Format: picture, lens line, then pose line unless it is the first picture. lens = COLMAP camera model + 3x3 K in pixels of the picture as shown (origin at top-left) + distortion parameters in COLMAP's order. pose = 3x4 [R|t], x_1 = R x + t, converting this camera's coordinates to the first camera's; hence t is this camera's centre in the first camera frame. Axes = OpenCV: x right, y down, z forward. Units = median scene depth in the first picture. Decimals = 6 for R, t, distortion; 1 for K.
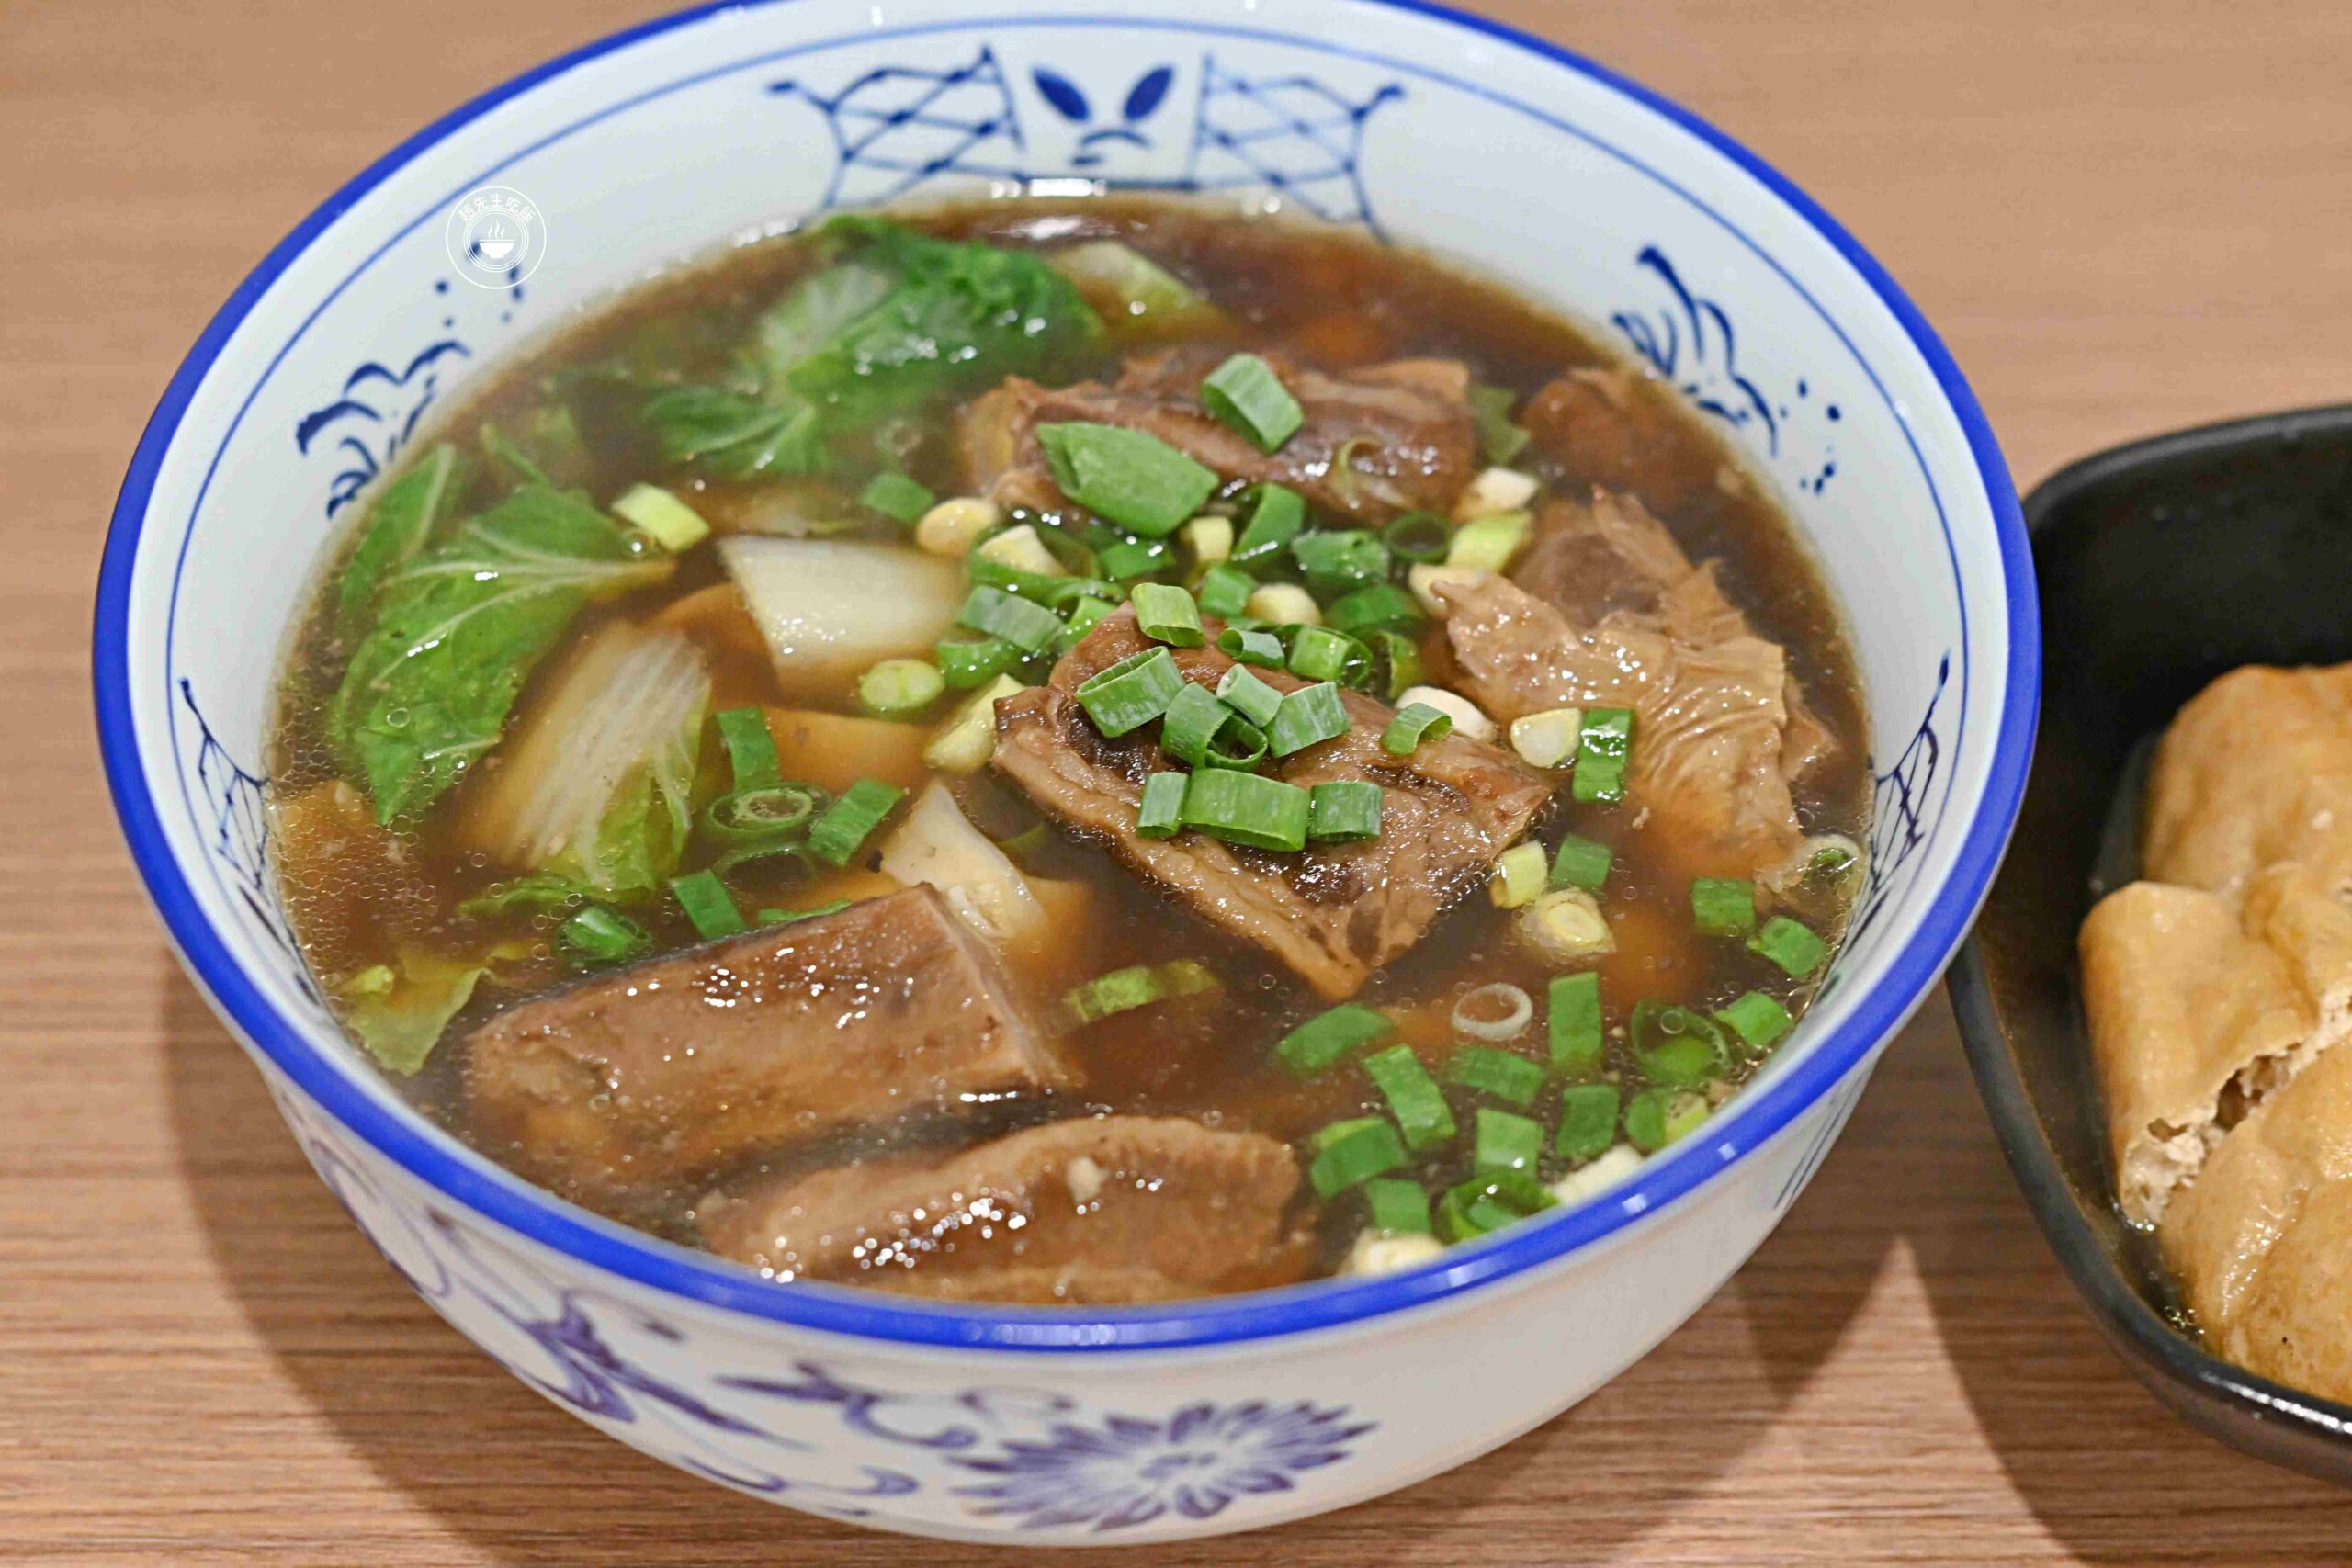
lens RADIAL K [[4992.1, 0, 1177.8], [0, 4992.1, 776.8], [0, 0, 1]] dist [-0.012142, 0.000000]
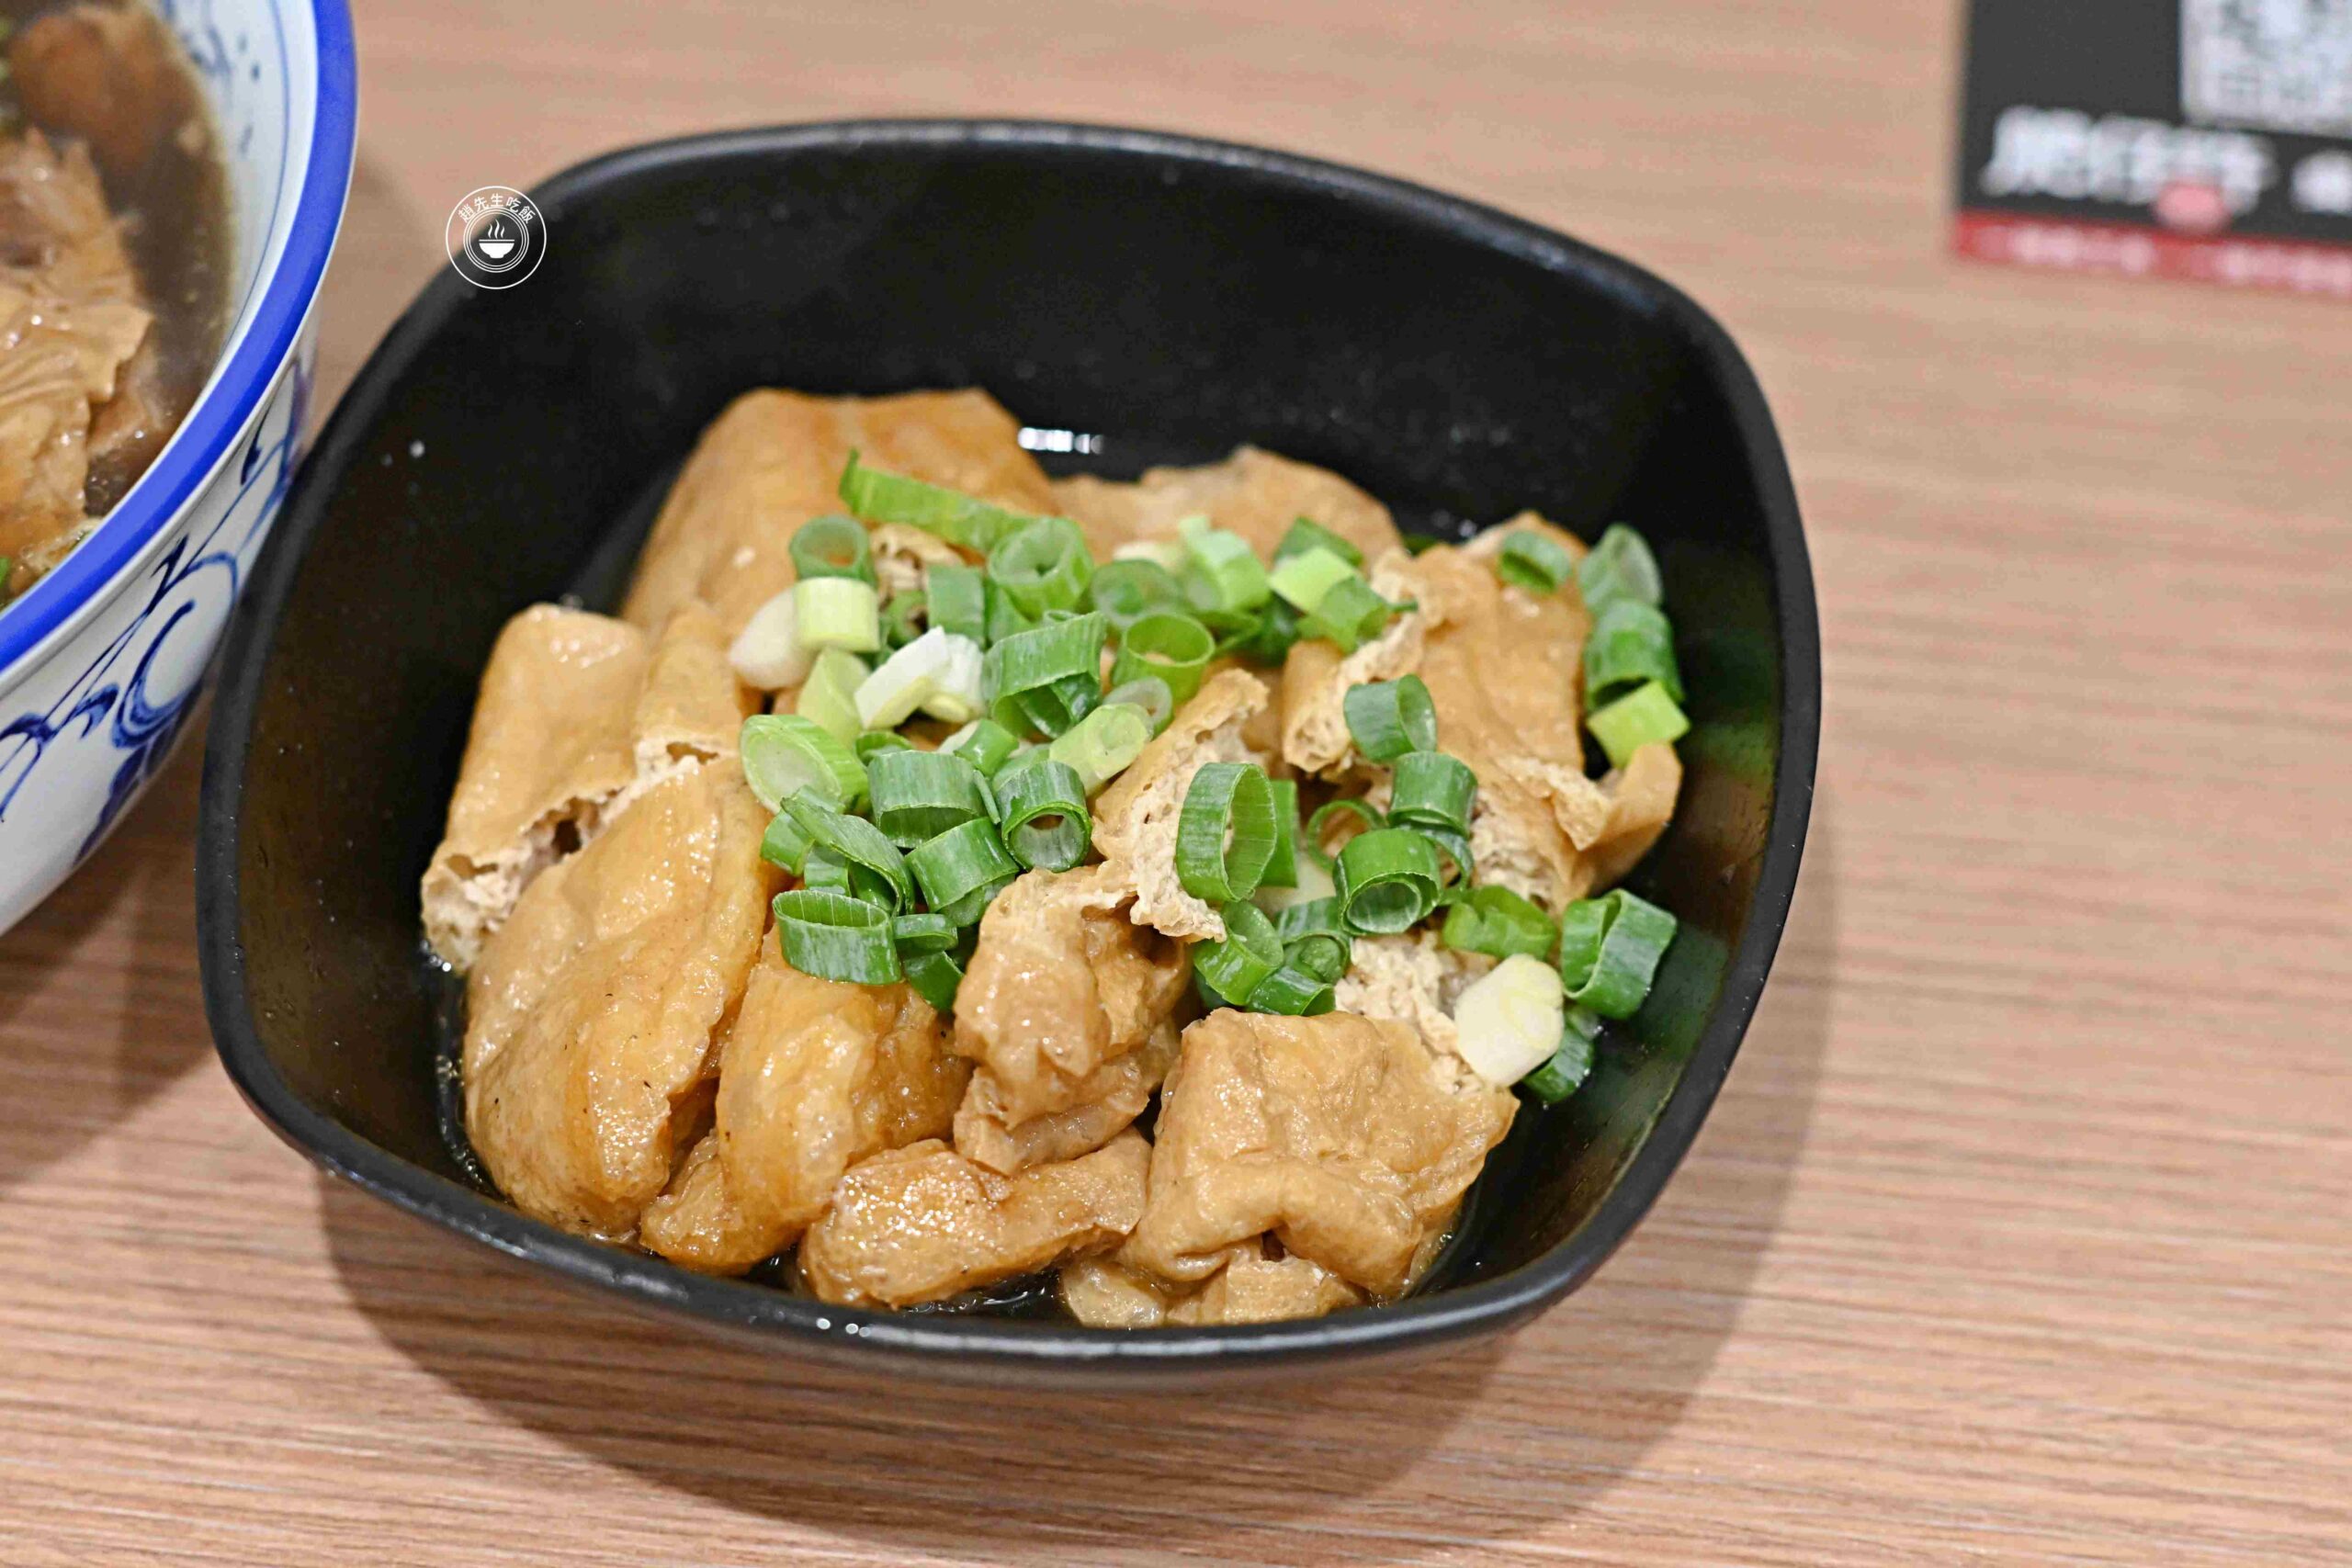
lens RADIAL K [[4992.1, 0, 1173.9], [0, 4992.1, 785.8], [0, 0, 1]] dist [-0.012142, 0.000000]
pose [[0.990708, 0.102221, -0.089712, 0.406247], [-0.096392, 0.993081, 0.067072, -0.019722], [0.095947, -0.057801, 0.993707, 0.081973]]
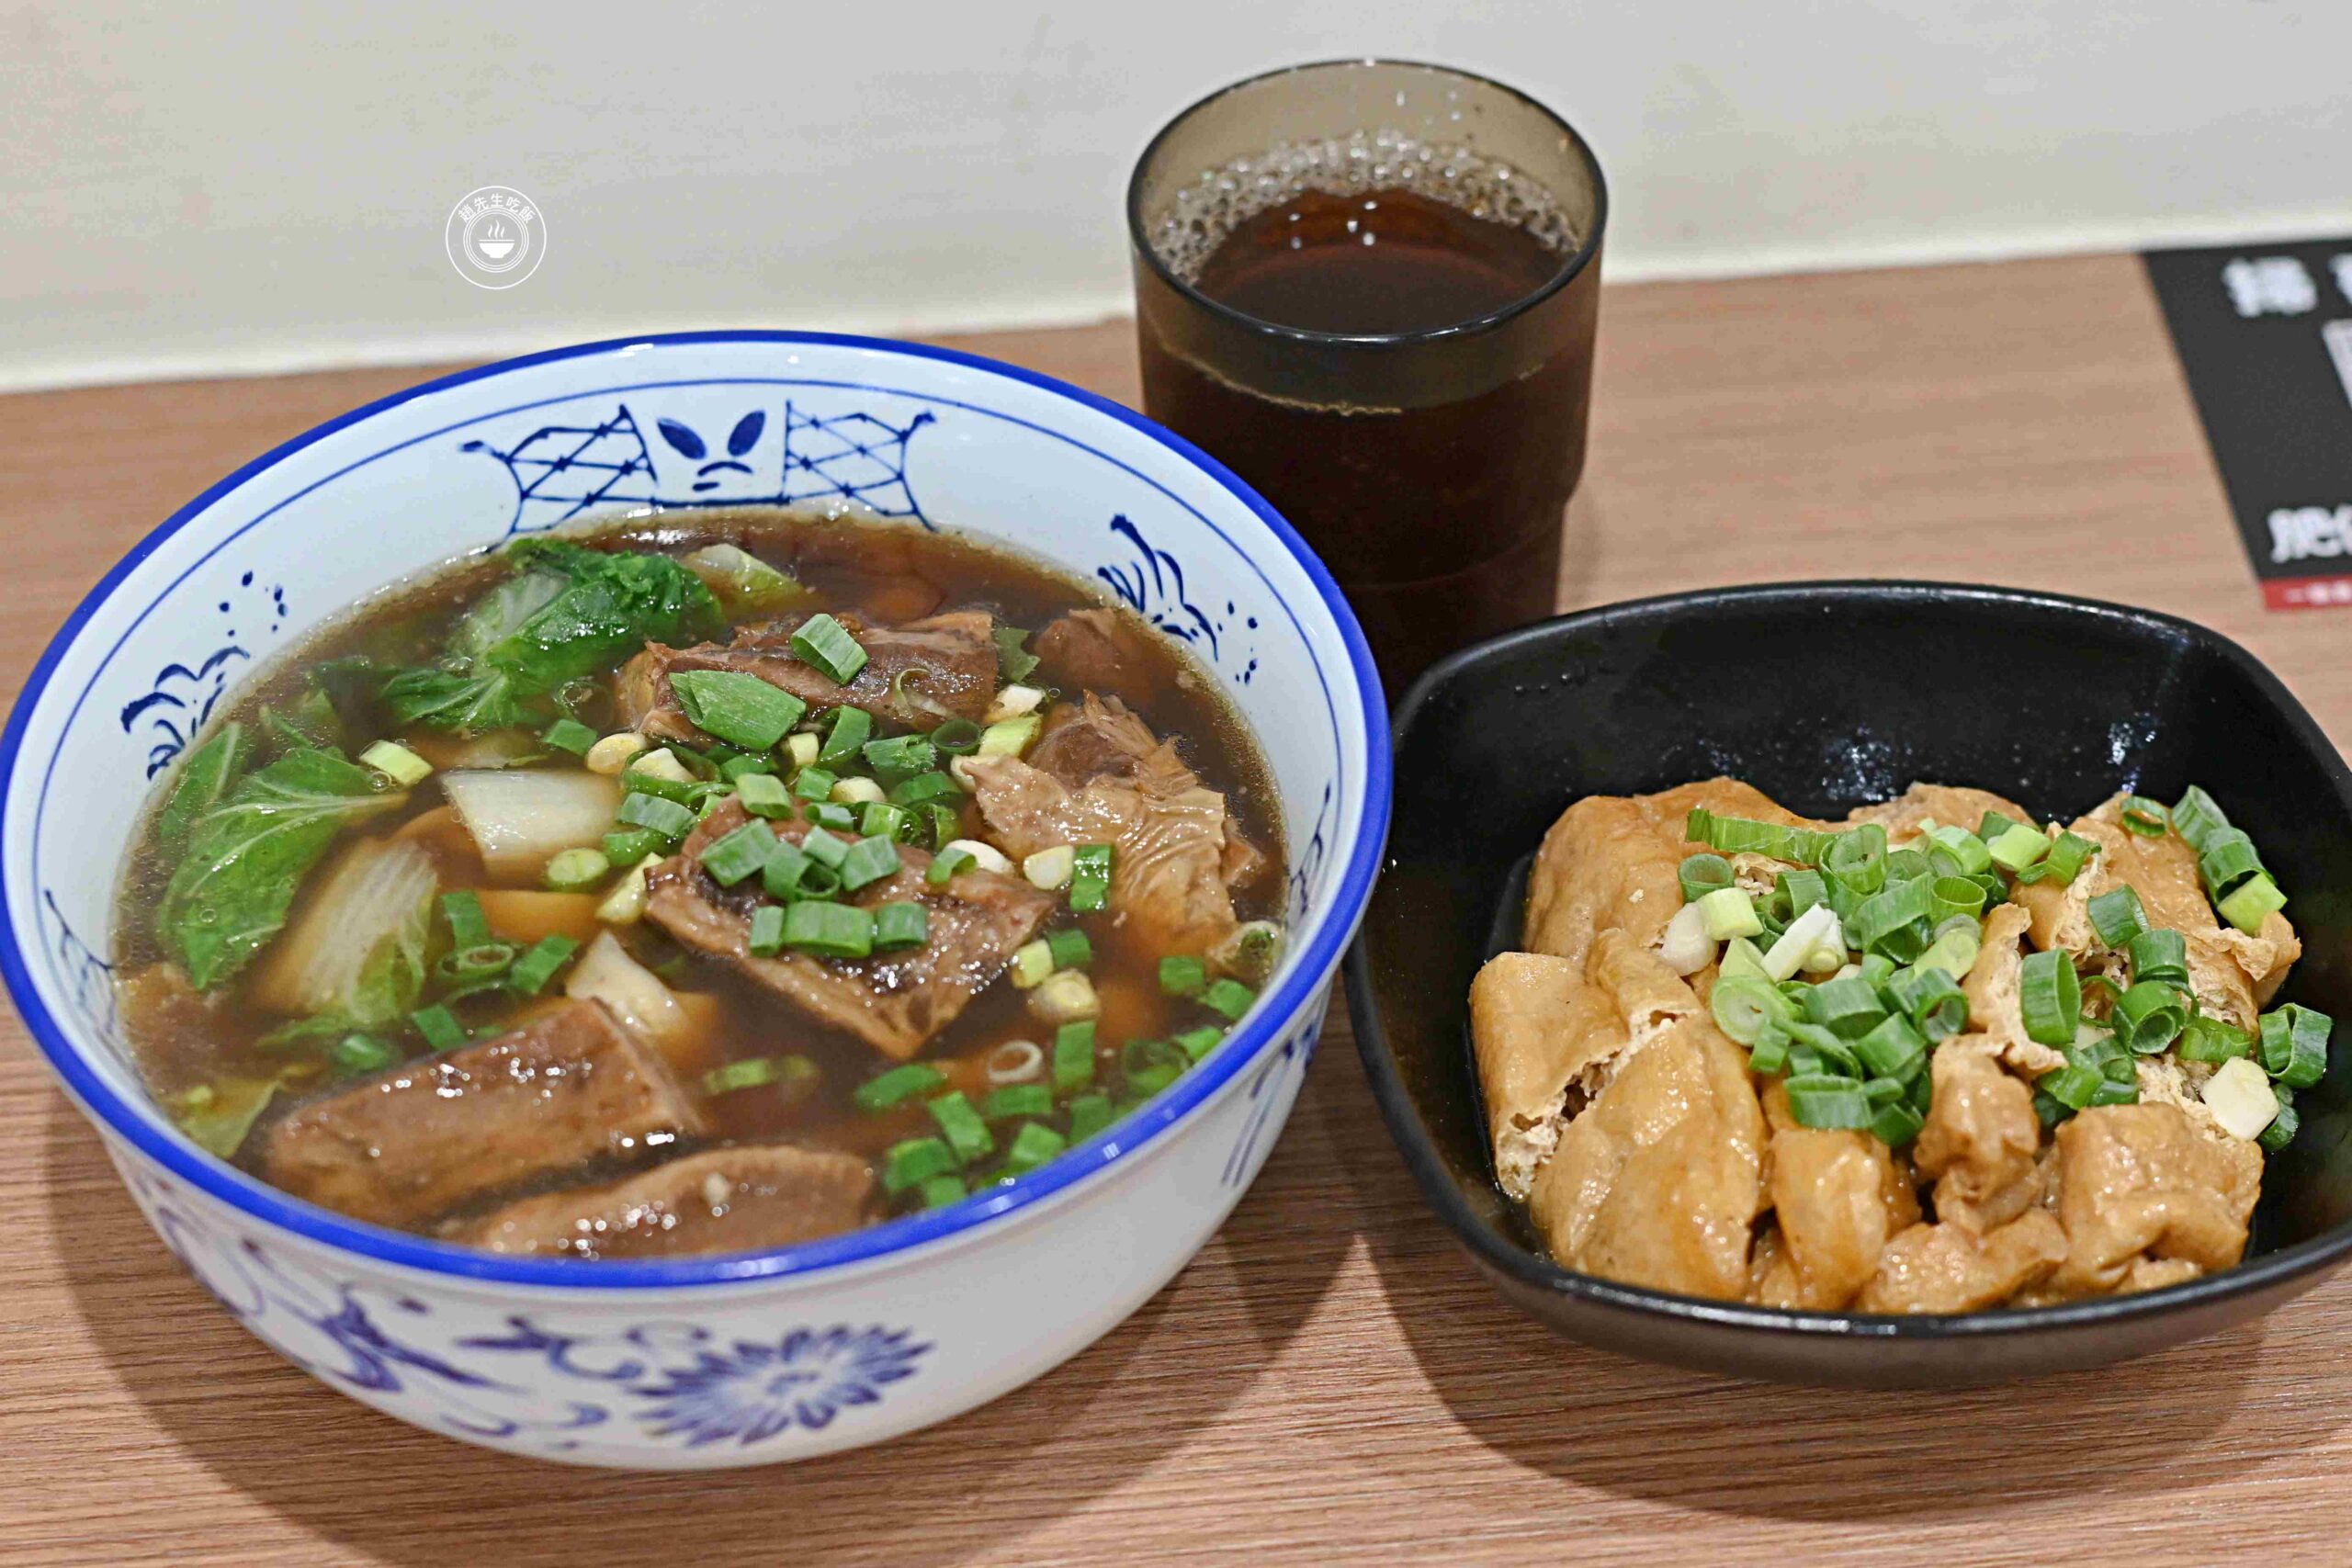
lens RADIAL K [[4992.1, 0, 1178.3], [0, 4992.1, 793.9], [0, 0, 1]] dist [-0.012142, 0.000000]
pose [[0.997070, -0.071926, 0.026054, 0.073630], [0.073955, 0.993388, -0.087806, 0.093111], [-0.019566, 0.089476, 0.995797, -0.357468]]
